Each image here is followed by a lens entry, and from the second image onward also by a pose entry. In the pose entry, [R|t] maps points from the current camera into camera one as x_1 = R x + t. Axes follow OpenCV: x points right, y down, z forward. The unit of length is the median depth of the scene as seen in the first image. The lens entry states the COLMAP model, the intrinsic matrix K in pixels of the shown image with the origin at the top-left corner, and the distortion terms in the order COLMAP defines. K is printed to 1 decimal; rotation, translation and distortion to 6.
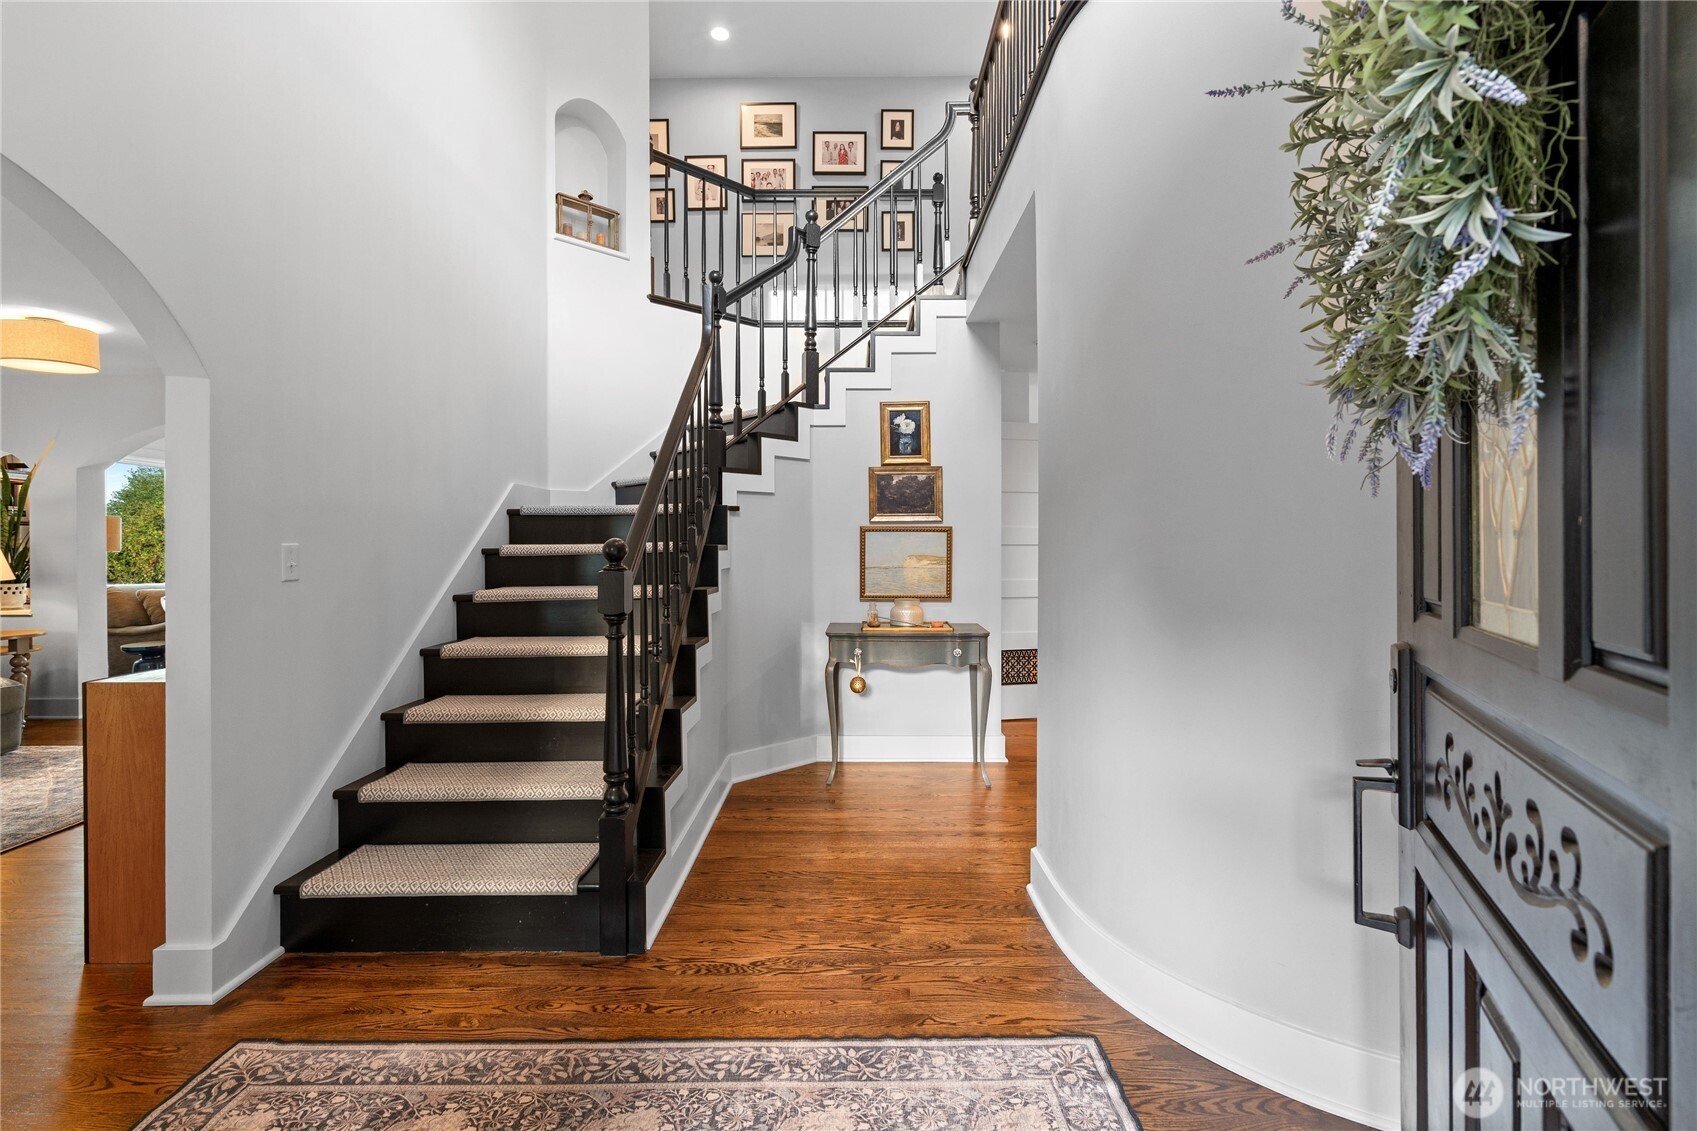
lens RADIAL K [[767.9, 0, 838.7], [0, 767.9, 547.0], [0, 0, 1]] dist [-0.003193, 0.000698]
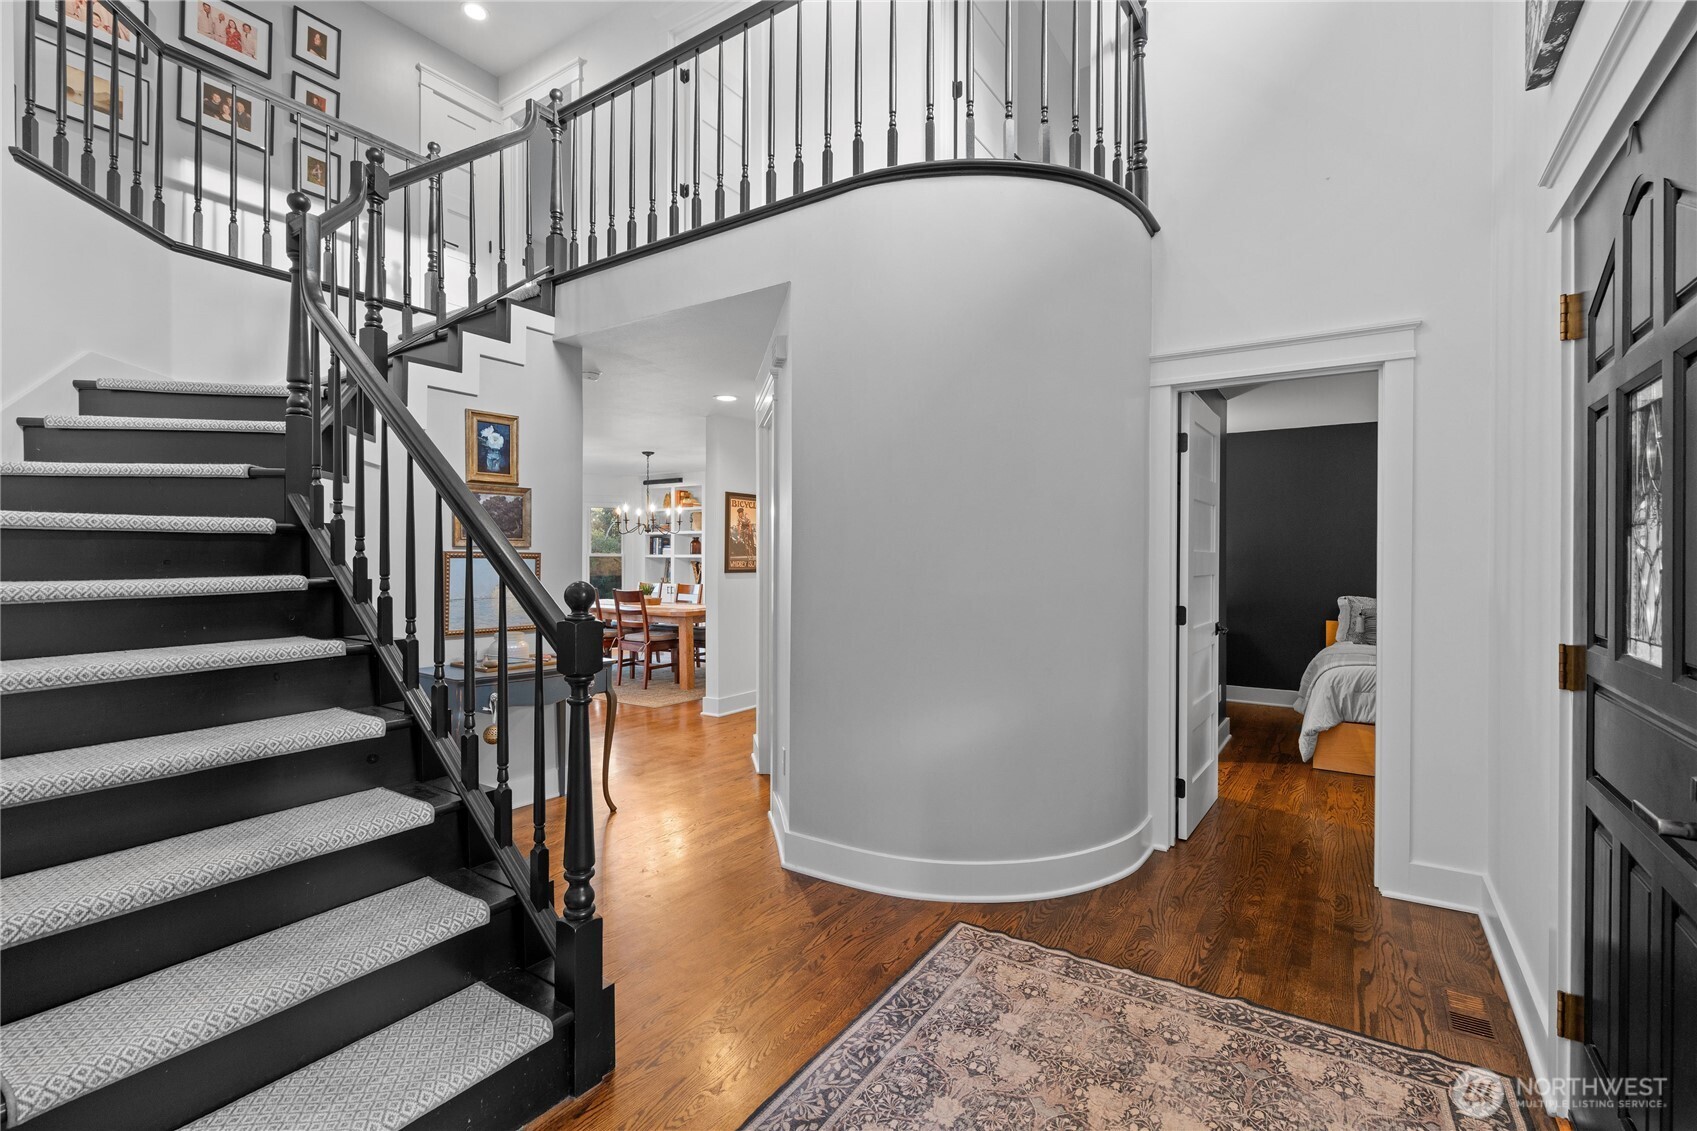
lens RADIAL K [[767.9, 0, 846.3], [0, 767.9, 563.1], [0, 0, 1]] dist [-0.003193, 0.000698]
pose [[0.548629, -0.000766, 0.836066, -0.434091], [-0.001902, 0.999996, 0.002164, -0.017340], [-0.836064, -0.002777, 0.548625, 0.168425]]
